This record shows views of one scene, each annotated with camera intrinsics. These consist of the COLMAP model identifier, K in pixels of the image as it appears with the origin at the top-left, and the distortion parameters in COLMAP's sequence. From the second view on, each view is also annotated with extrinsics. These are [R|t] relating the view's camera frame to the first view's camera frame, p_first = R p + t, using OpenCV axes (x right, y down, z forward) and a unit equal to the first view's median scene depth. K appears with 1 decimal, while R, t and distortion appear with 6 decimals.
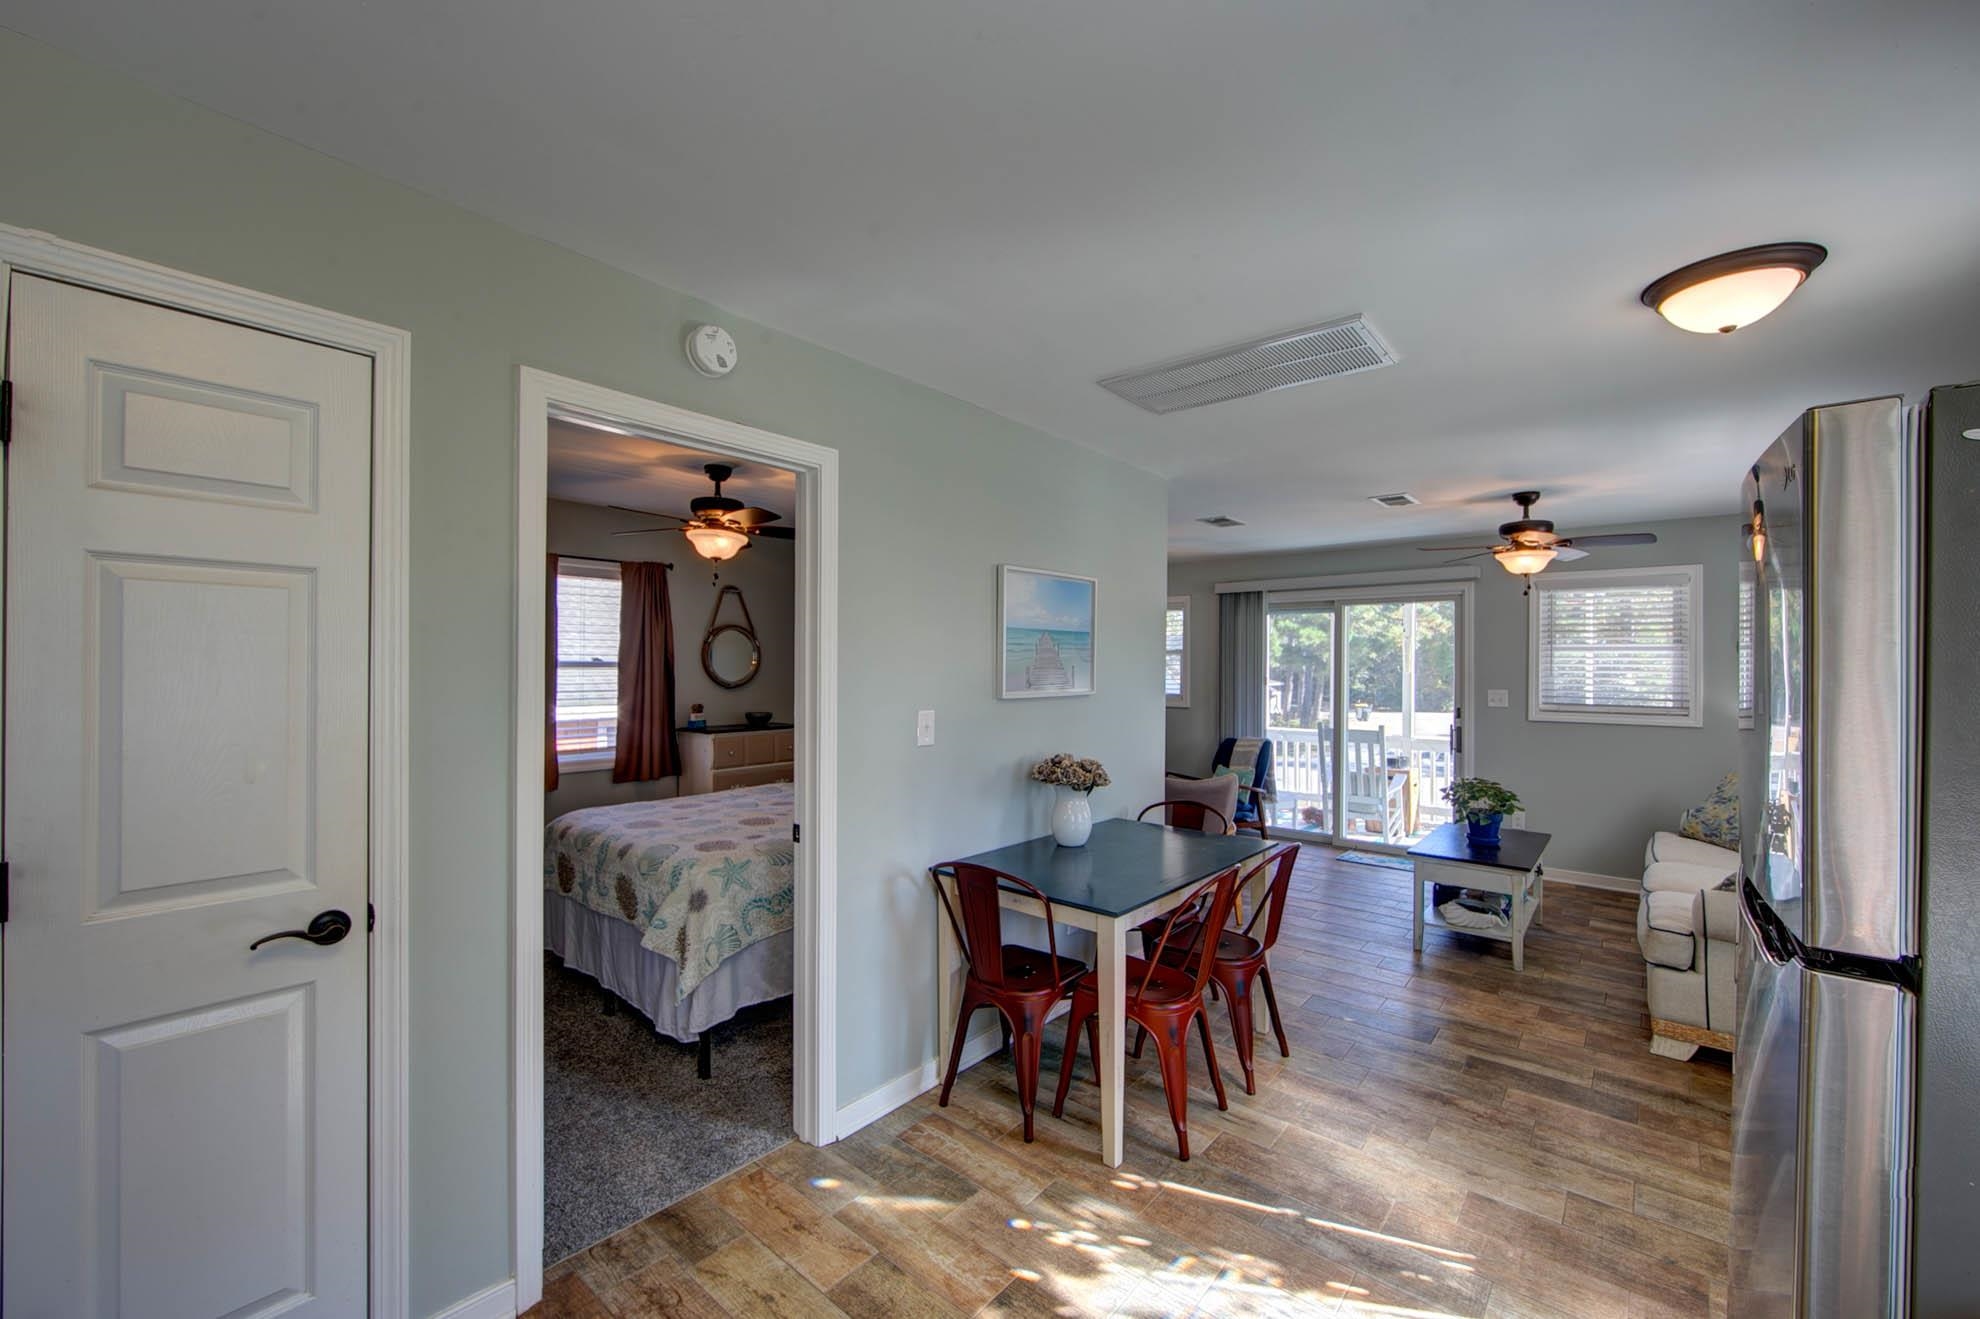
lens RADIAL K [[801.9, 0, 984.0], [0, 801.9, 658.5], [0, 0, 1]] dist [-0.012830, 0.002364]
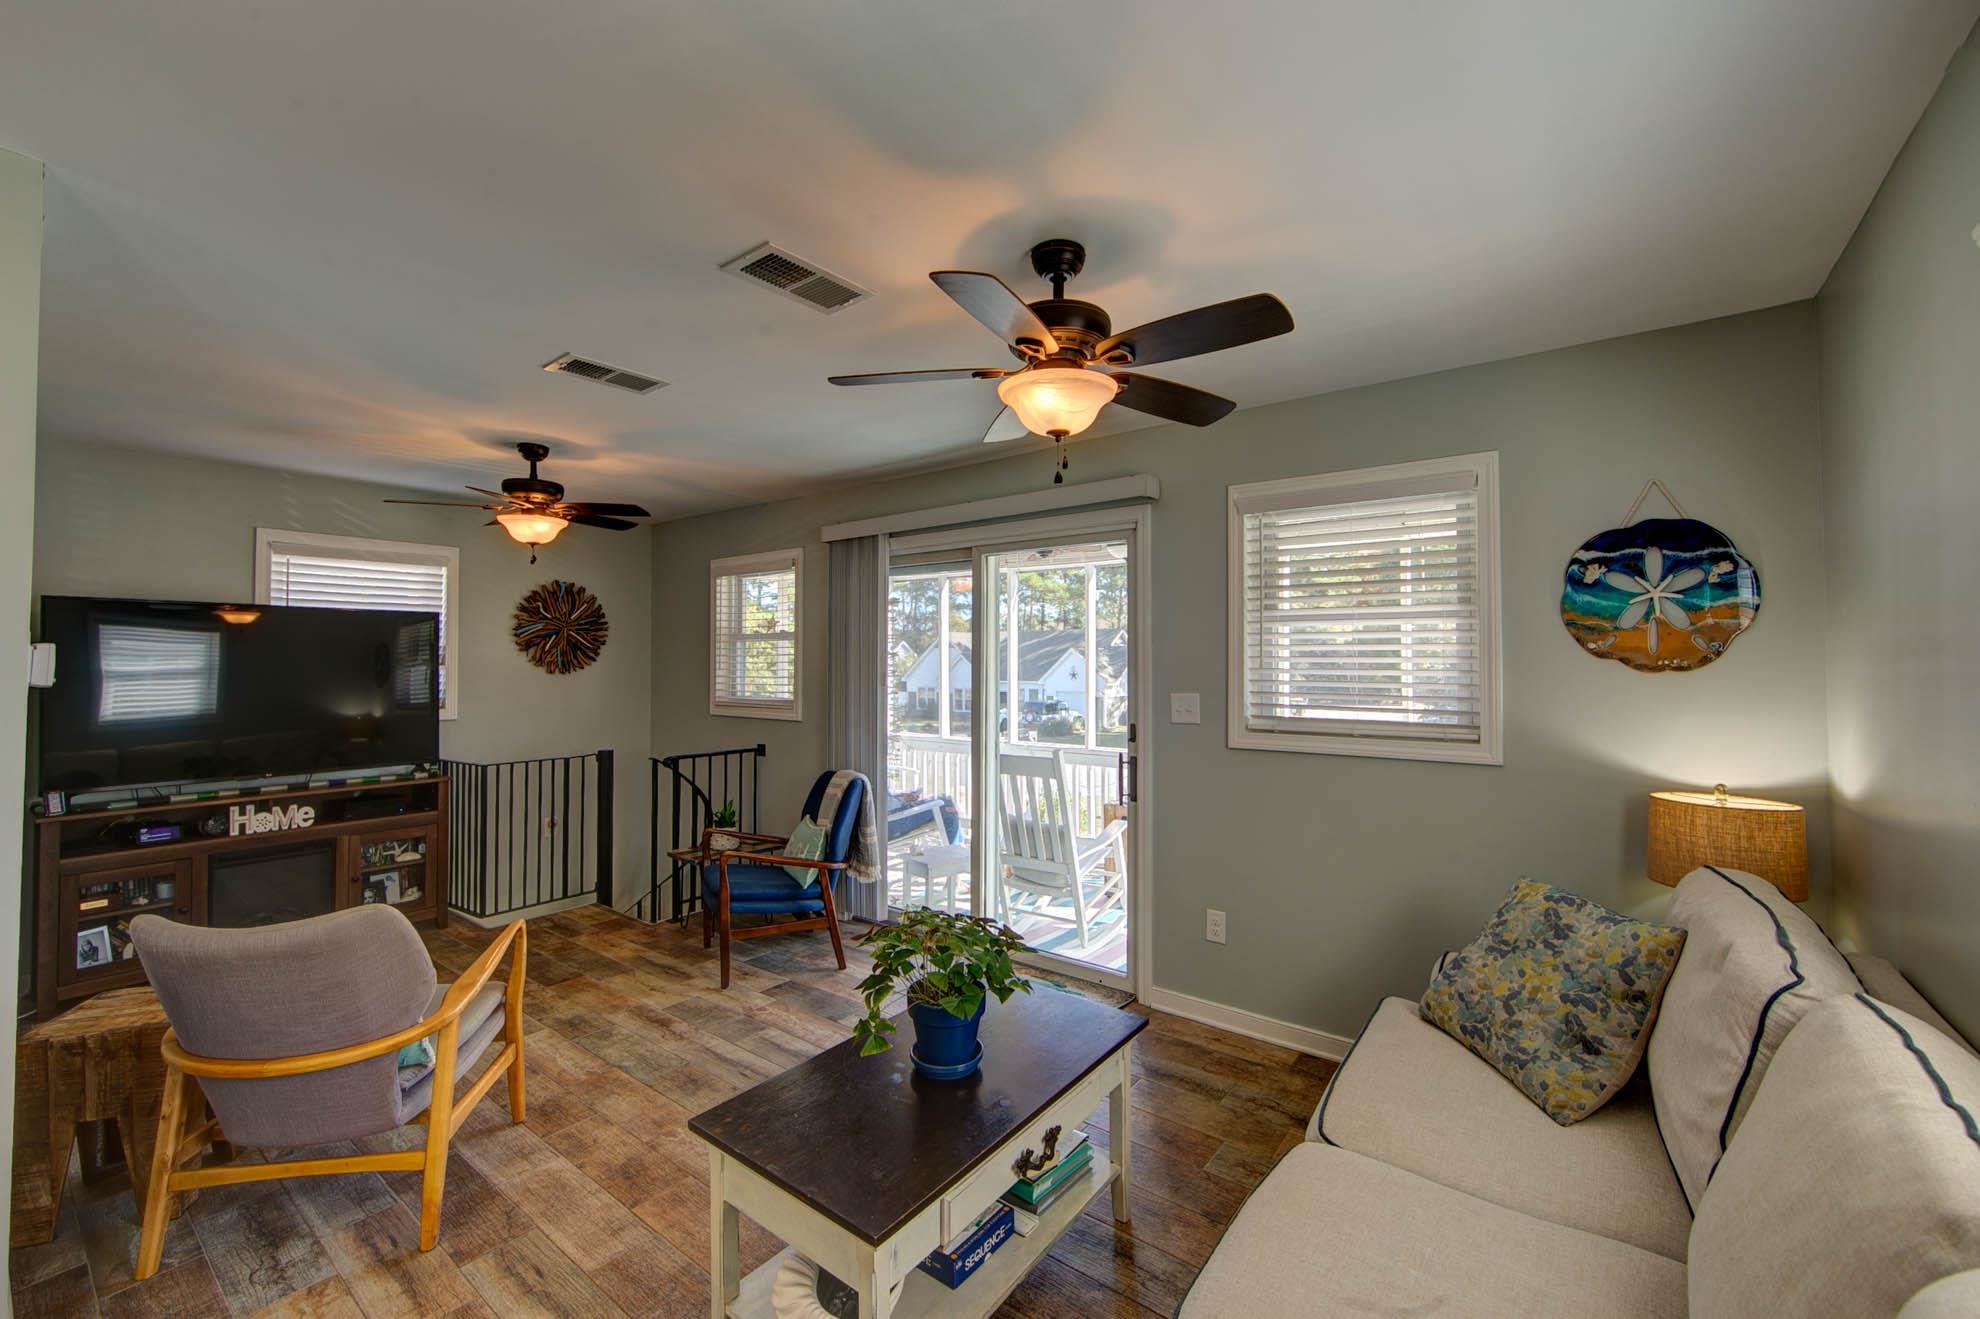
lens RADIAL K [[801.9, 0, 969.3], [0, 801.9, 663.7], [0, 0, 1]] dist [-0.012830, 0.002364]
pose [[0.998735, -0.010836, 0.049104, 0.101964], [0.010588, 0.999930, 0.005324, 0.002948], [-0.049158, -0.004797, 0.998779, 0.095484]]
